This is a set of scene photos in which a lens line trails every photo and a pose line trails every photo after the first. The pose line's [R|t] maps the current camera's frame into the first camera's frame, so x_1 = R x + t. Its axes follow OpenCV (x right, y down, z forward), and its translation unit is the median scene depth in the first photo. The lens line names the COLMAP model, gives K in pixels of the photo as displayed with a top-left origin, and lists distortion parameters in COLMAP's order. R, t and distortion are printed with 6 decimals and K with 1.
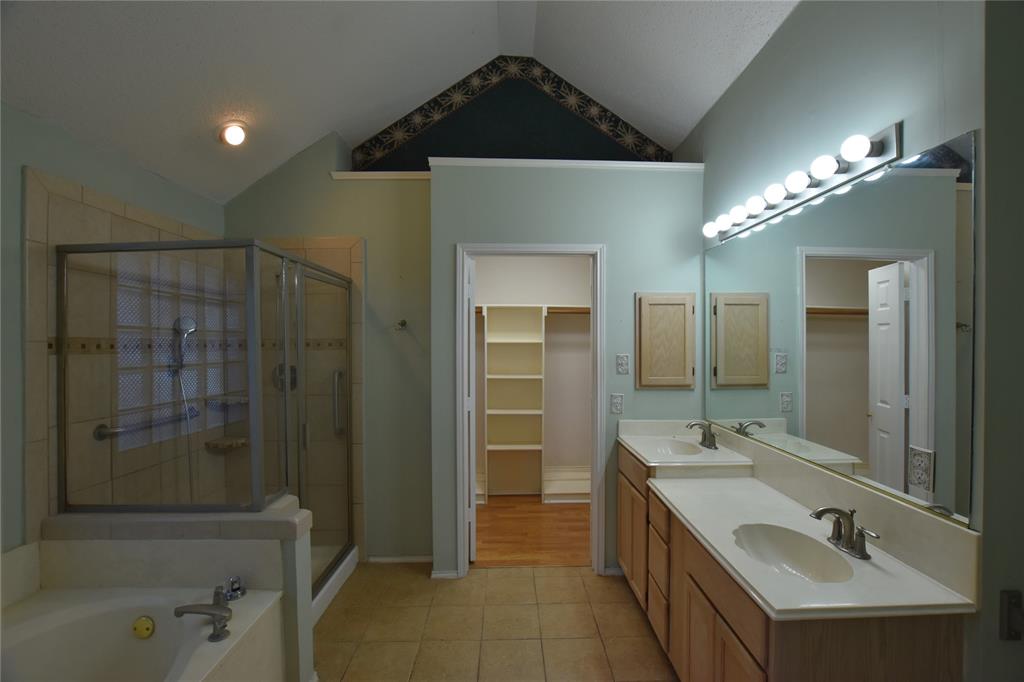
lens RADIAL K [[450.8, 0, 517.3], [0, 450.8, 344.3], [0, 0, 1]] dist [-0.029612, 0.003667]
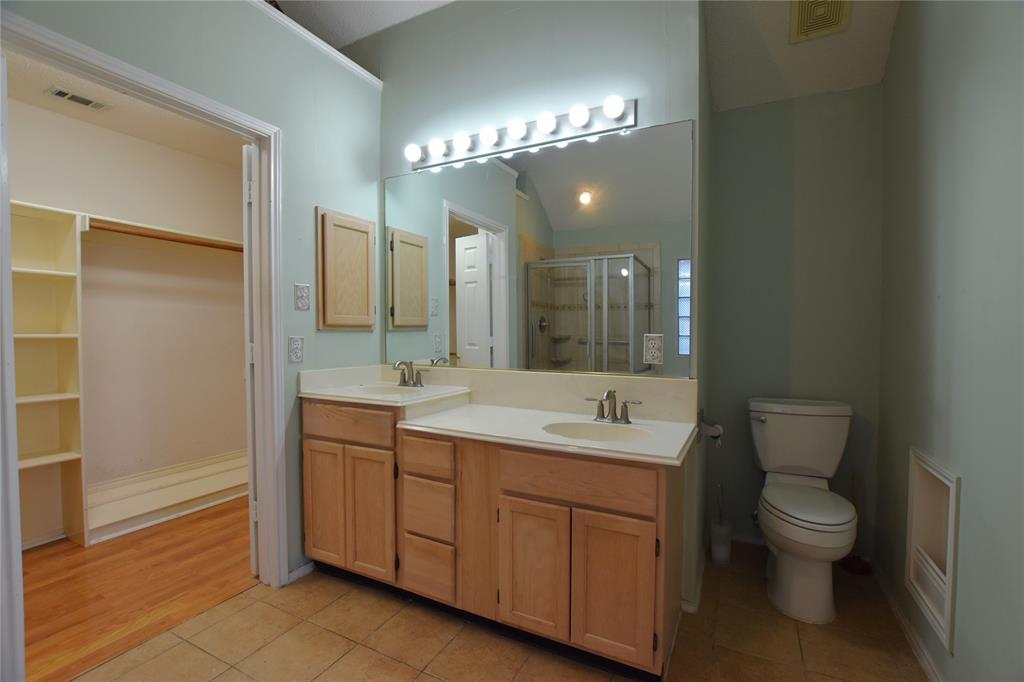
lens RADIAL K [[450.8, 0, 511.7], [0, 450.8, 343.9], [0, 0, 1]] dist [-0.029612, 0.003667]
pose [[0.469553, -0.025625, 0.882532, -0.268005], [0.005186, 0.999642, 0.026266, 0.104368], [-0.882889, -0.007756, 0.469518, 0.332992]]
